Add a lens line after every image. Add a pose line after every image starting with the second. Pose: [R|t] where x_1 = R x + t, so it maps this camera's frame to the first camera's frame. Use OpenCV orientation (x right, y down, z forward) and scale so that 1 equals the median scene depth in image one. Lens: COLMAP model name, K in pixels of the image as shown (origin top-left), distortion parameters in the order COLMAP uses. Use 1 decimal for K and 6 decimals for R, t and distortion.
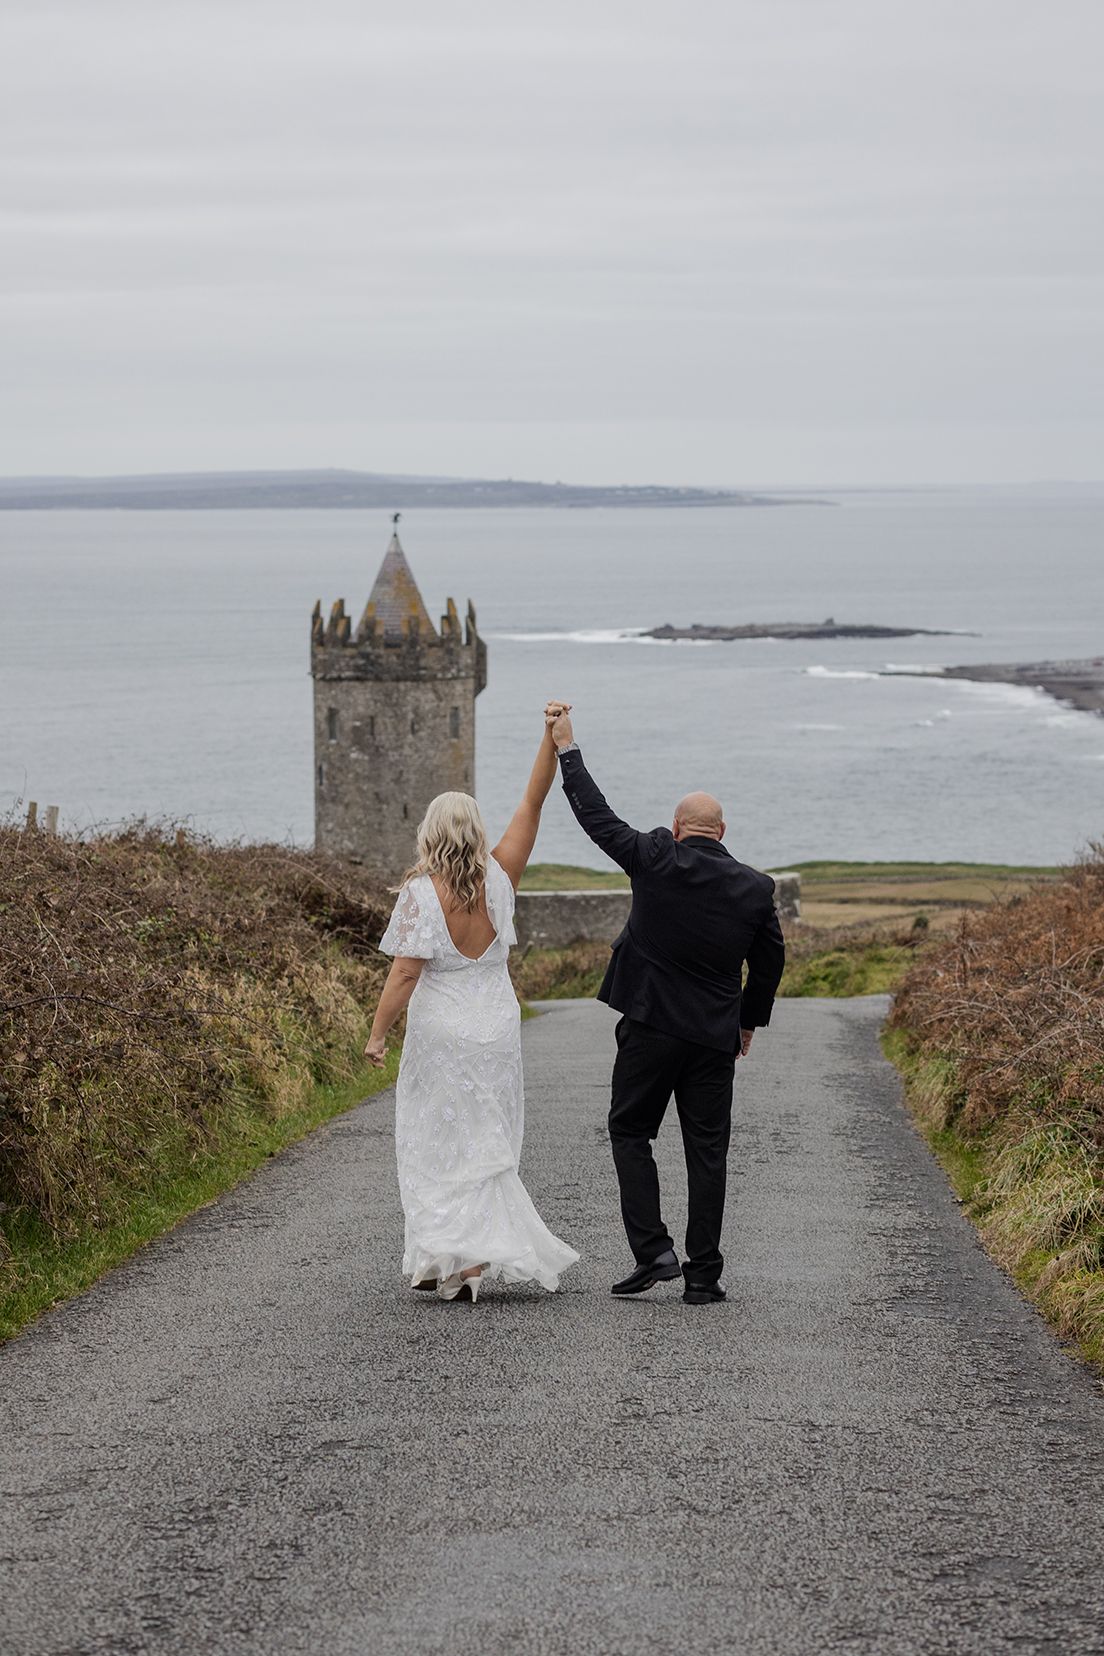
lens RADIAL K [[4112.5, 0, 552.3], [0, 4112.5, 827.5], [0, 0, 1]] dist [-0.113270, 0.000000]
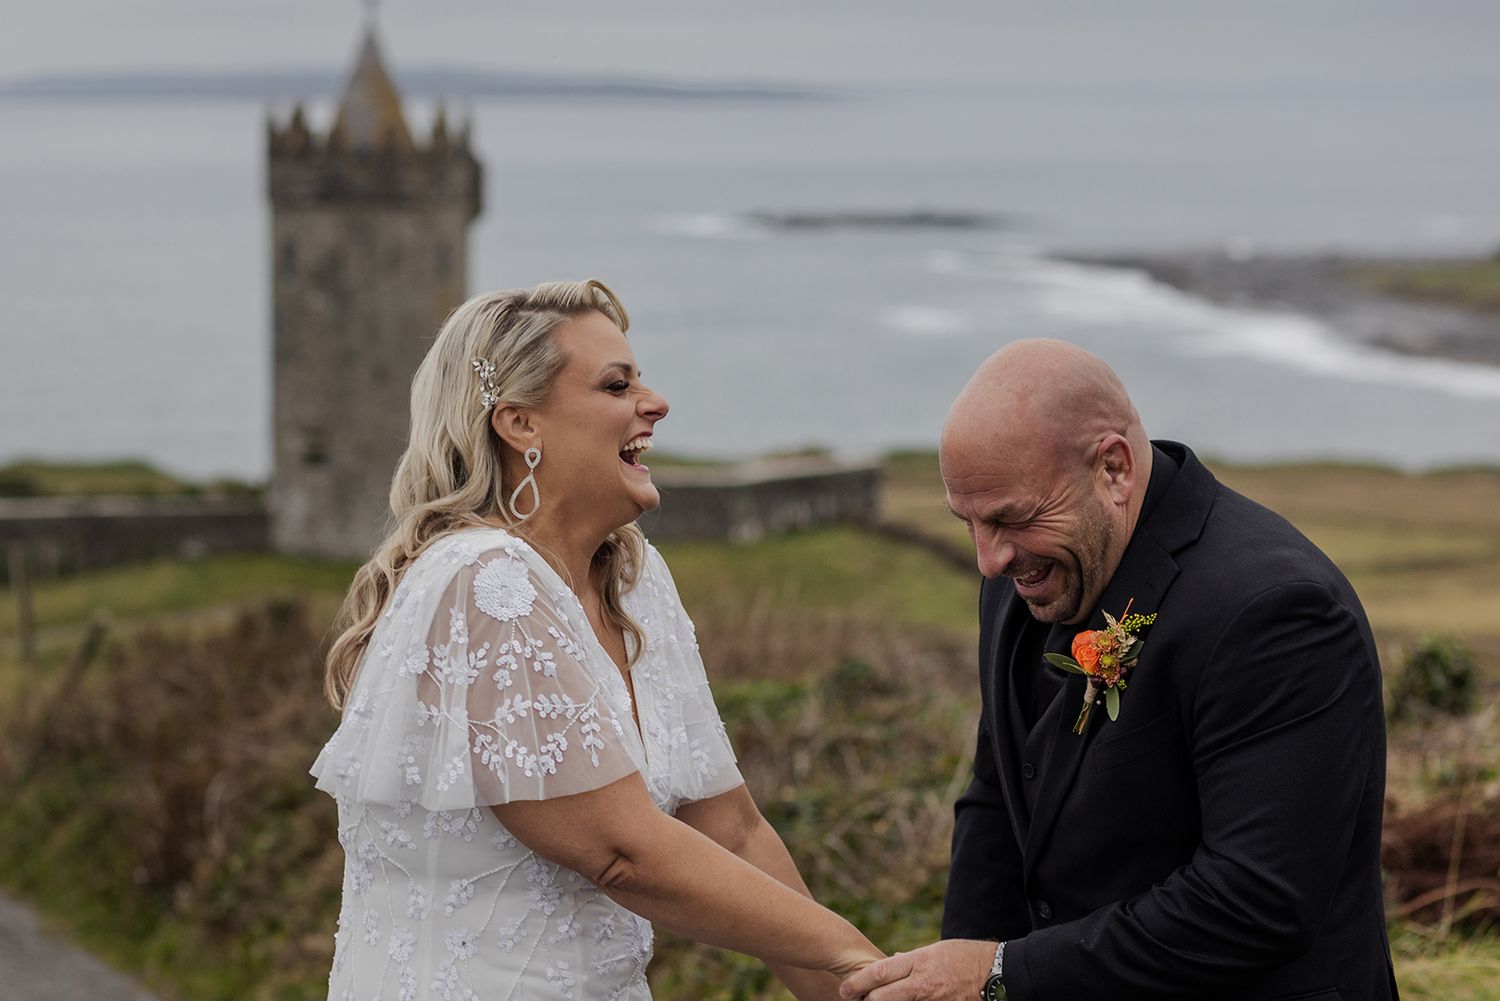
lens RADIAL K [[3725.1, 0, 750.3], [0, 3725.1, 496.9], [0, 0, 1]] dist [-0.113270, 0.000000]
pose [[0.999719, 0.010260, 0.021387, 0.020169], [-0.010700, 0.999732, 0.020520, 0.004456], [-0.021171, -0.020743, 0.999561, 0.285932]]
